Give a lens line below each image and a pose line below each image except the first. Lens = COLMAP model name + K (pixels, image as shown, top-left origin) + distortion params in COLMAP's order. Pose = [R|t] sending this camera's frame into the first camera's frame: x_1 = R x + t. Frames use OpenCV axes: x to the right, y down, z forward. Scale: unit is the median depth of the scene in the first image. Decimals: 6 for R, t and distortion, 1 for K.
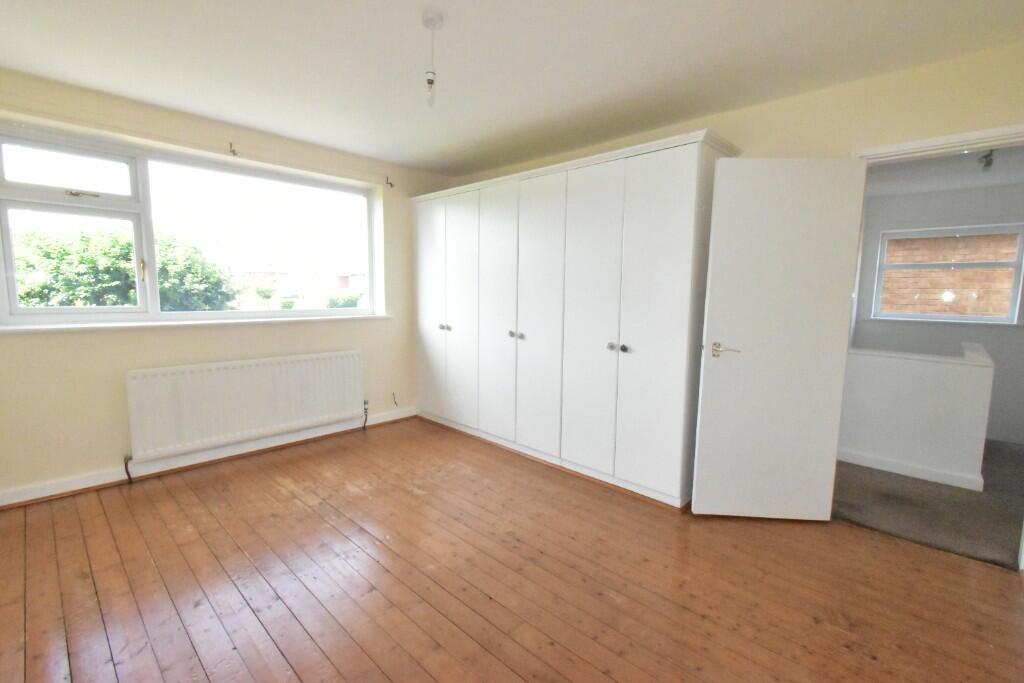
lens RADIAL K [[453.9, 0, 512.0], [0, 453.9, 341.5], [0, 0, 1]] dist [0.020829, 0.000105]
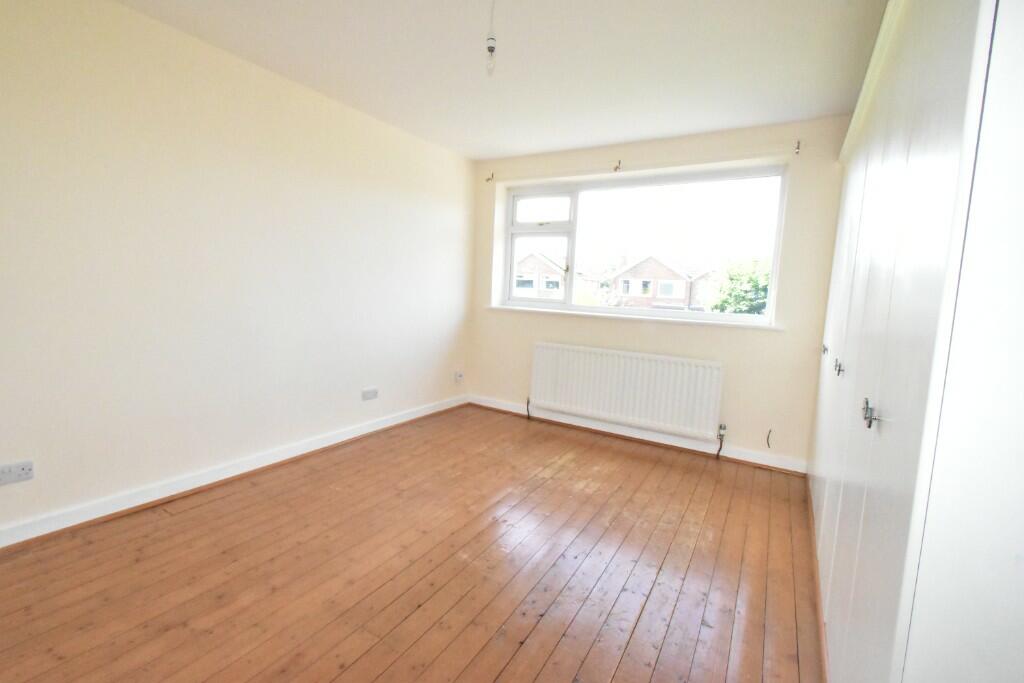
lens RADIAL K [[453.9, 0, 512.0], [0, 453.9, 341.5], [0, 0, 1]] dist [0.020829, 0.000105]
pose [[0.233720, 0.107856, -0.966303, 0.480056], [-0.154691, 0.985295, 0.072560, -0.026669], [0.959920, 0.132520, 0.246967, 0.521765]]
